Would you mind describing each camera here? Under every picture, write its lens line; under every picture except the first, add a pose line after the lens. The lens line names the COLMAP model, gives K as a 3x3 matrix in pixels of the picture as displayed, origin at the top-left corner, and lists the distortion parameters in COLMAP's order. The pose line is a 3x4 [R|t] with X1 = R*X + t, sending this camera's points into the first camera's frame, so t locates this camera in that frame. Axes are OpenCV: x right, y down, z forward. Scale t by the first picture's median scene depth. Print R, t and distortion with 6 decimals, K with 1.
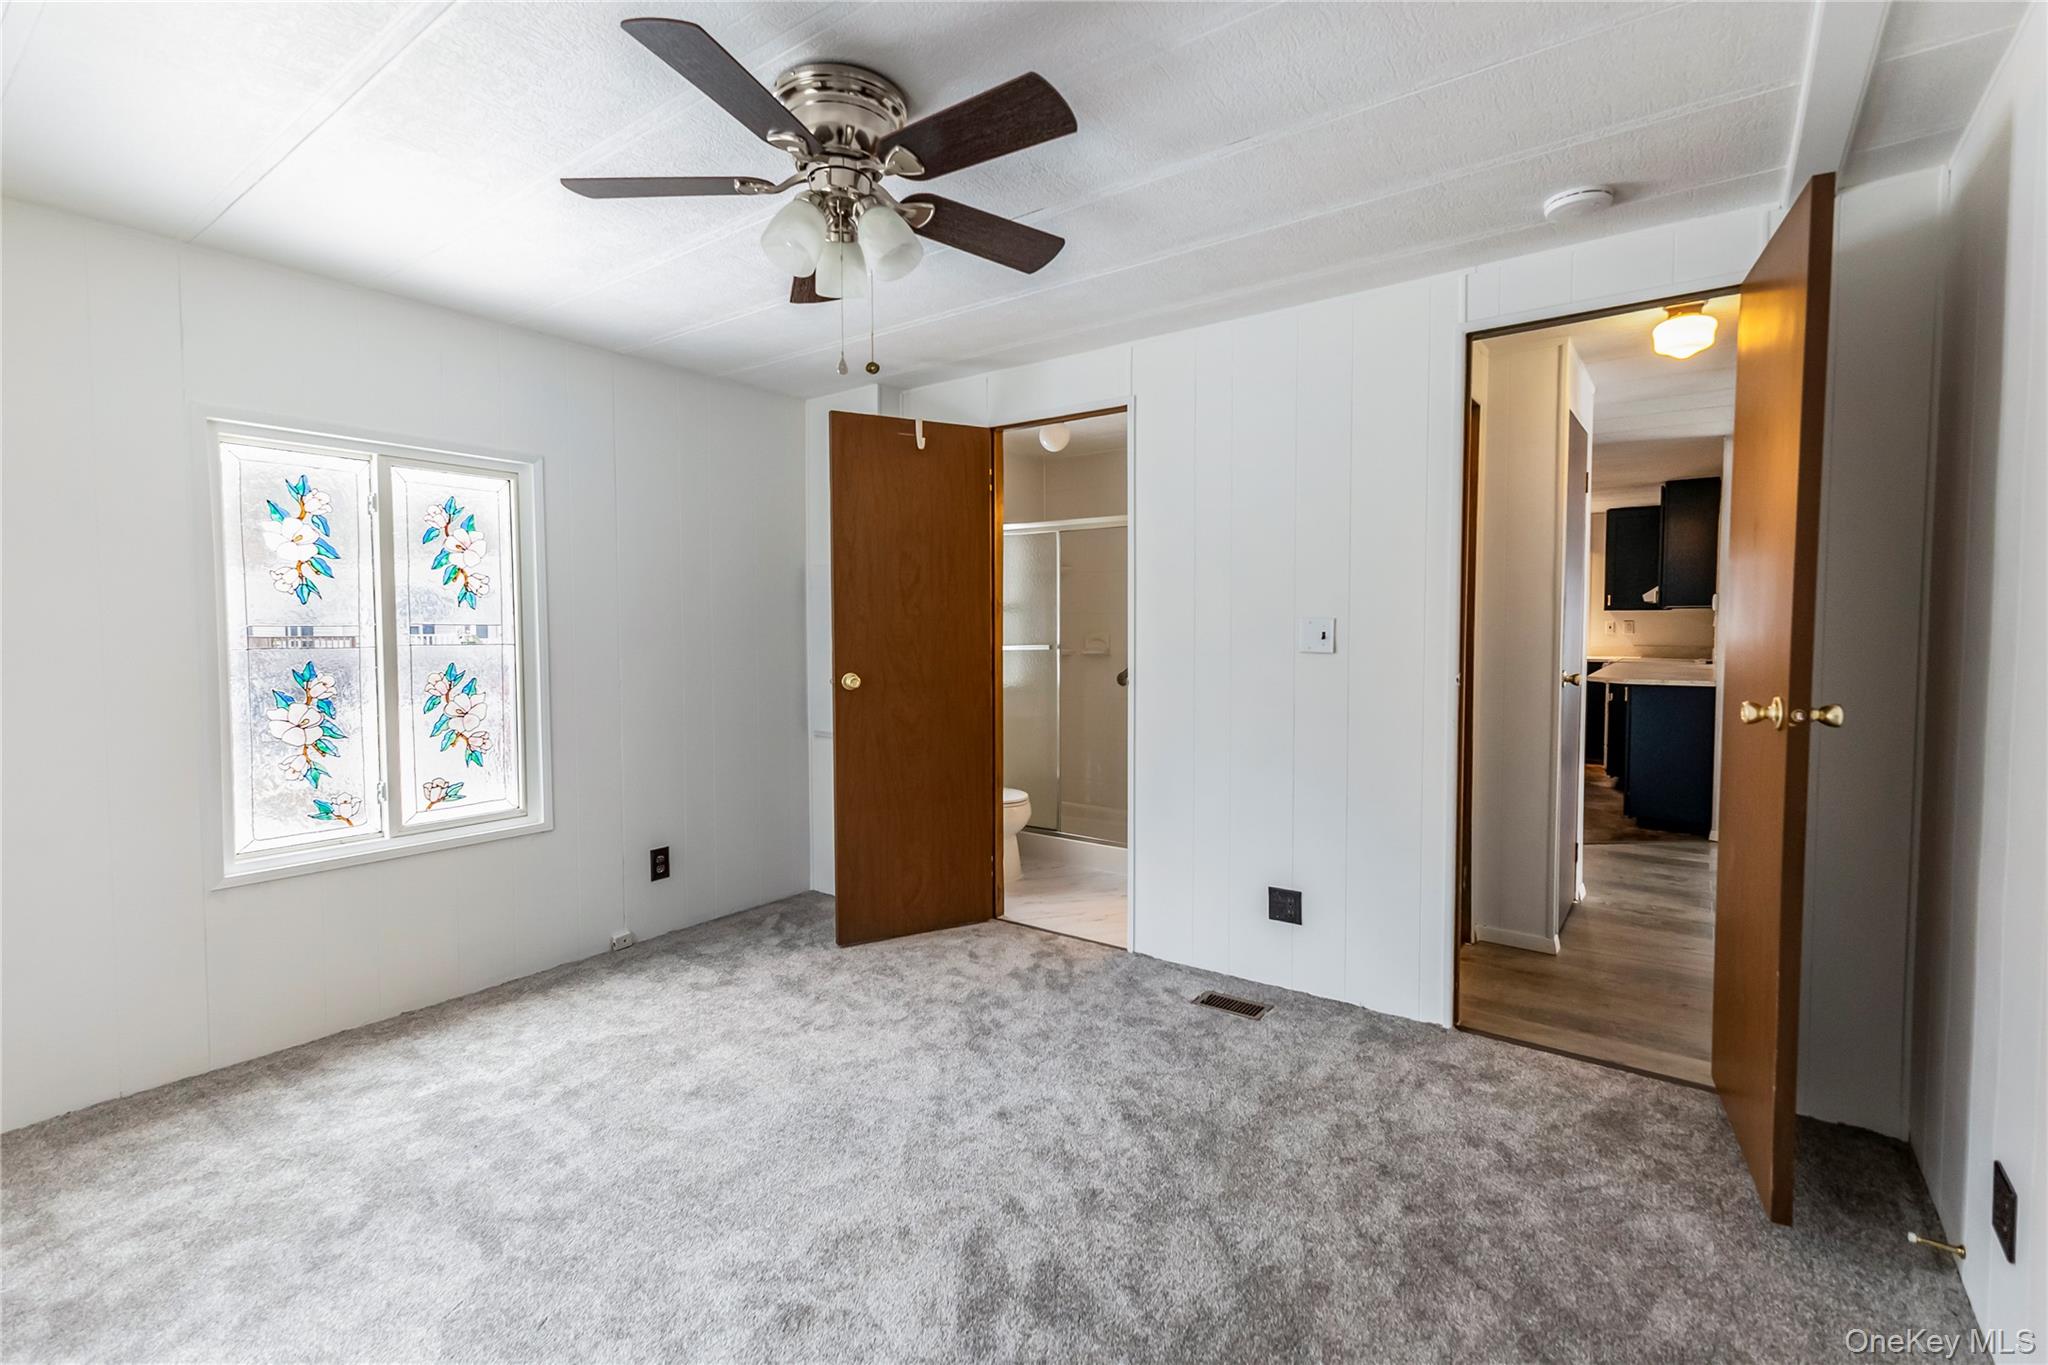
lens RADIAL K [[898.3, 0, 1034.8], [0, 898.3, 662.9], [0, 0, 1]] dist [0.002169, 0.000156]
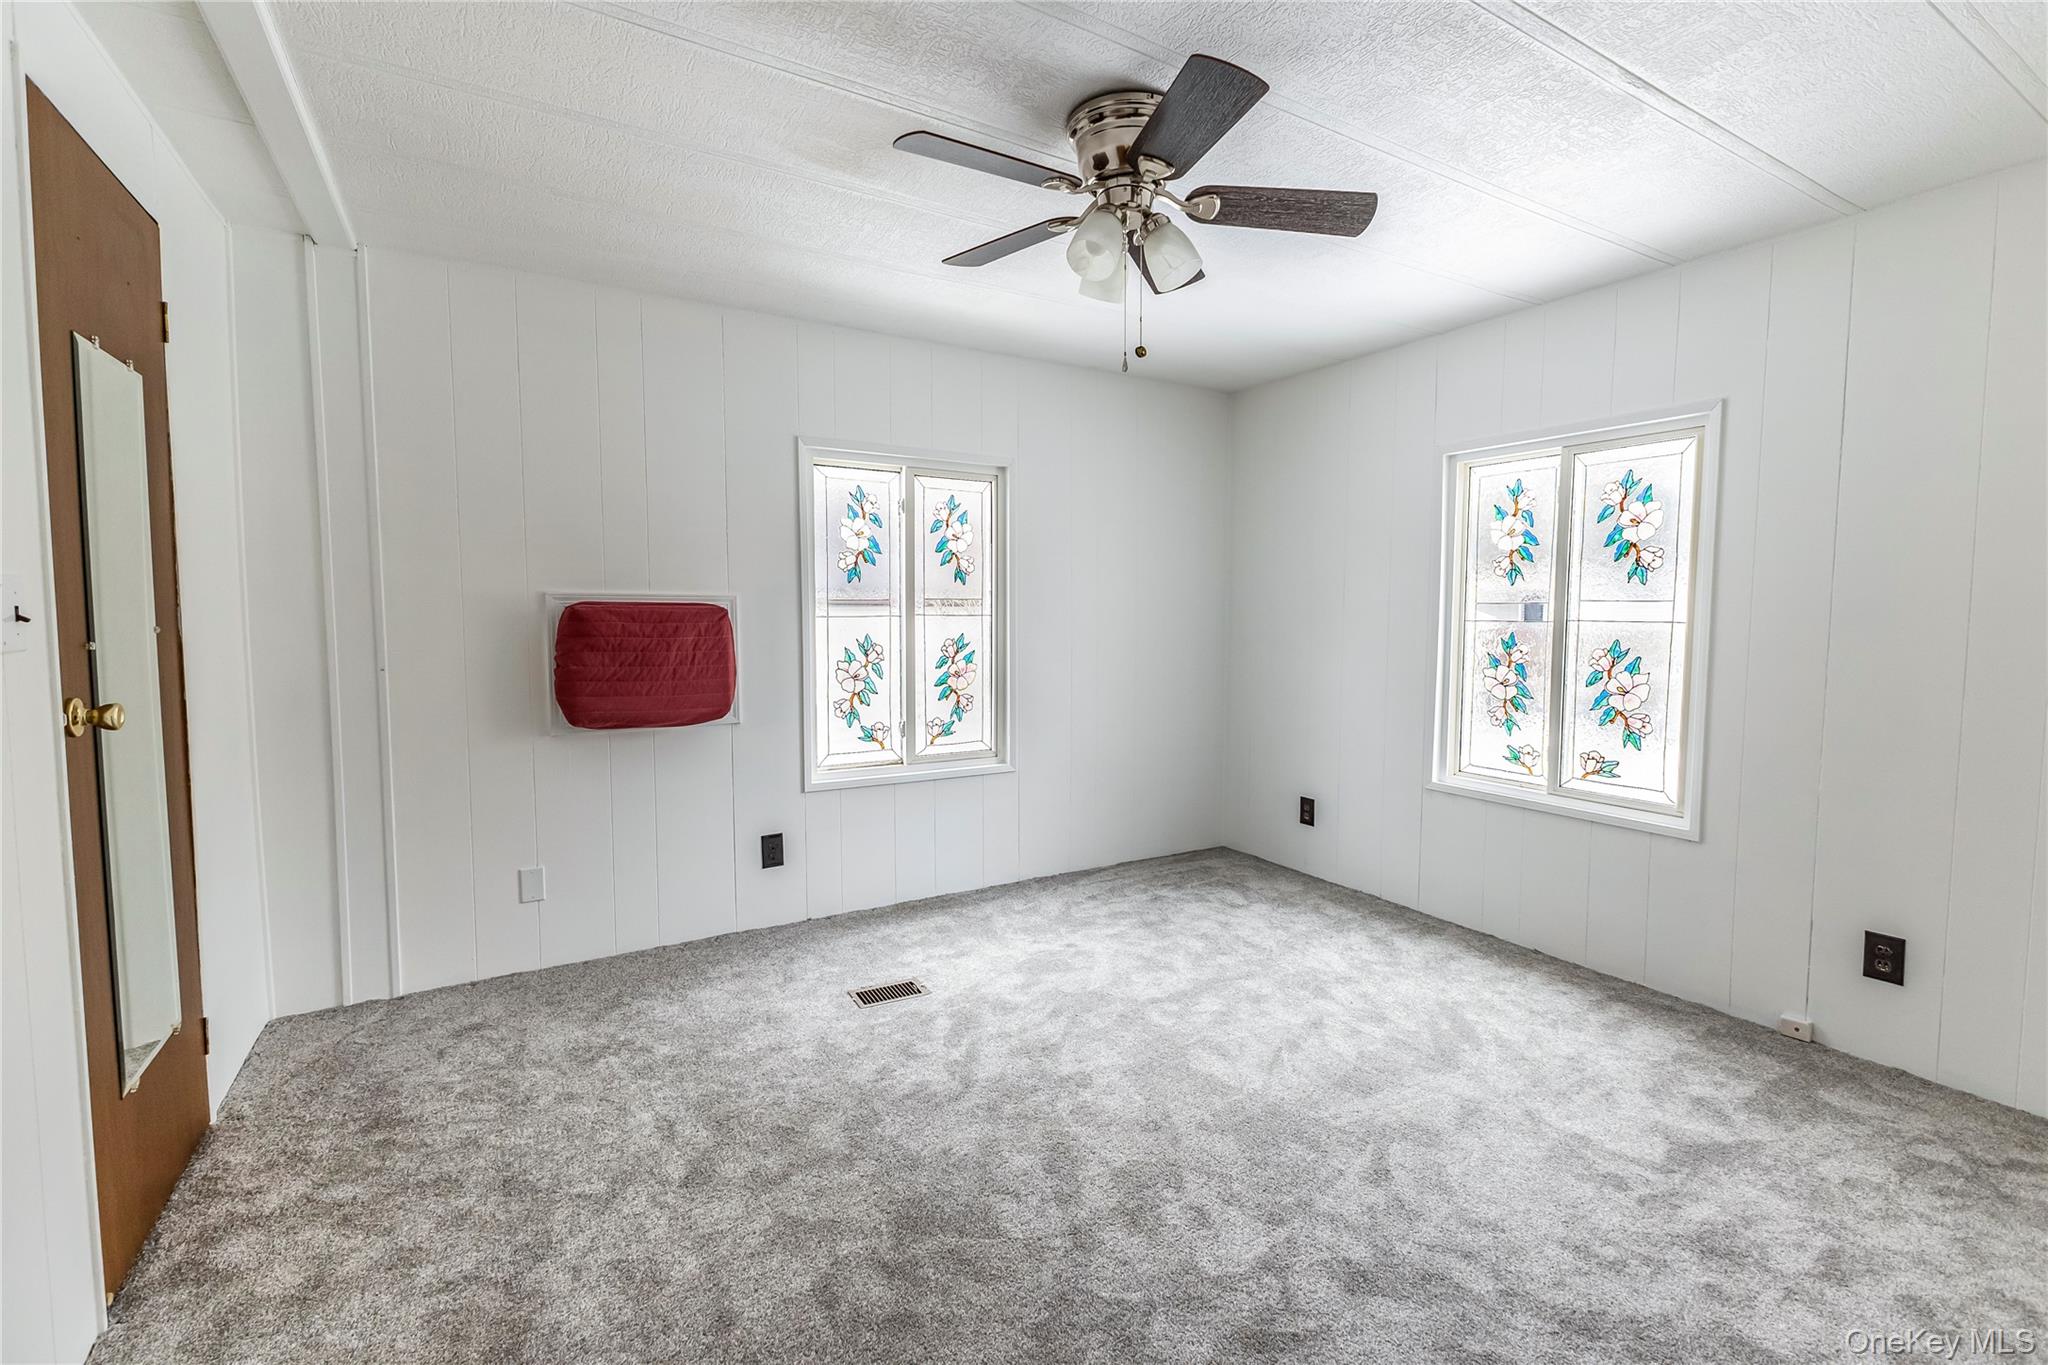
lens RADIAL K [[898.3, 0, 1034.8], [0, 898.3, 662.9], [0, 0, 1]] dist [0.002169, 0.000156]
pose [[-0.401047, 0.059561, -0.914119, 0.559817], [-0.032980, 0.996298, 0.079385, -0.034687], [0.915463, 0.061984, -0.397599, 0.872218]]
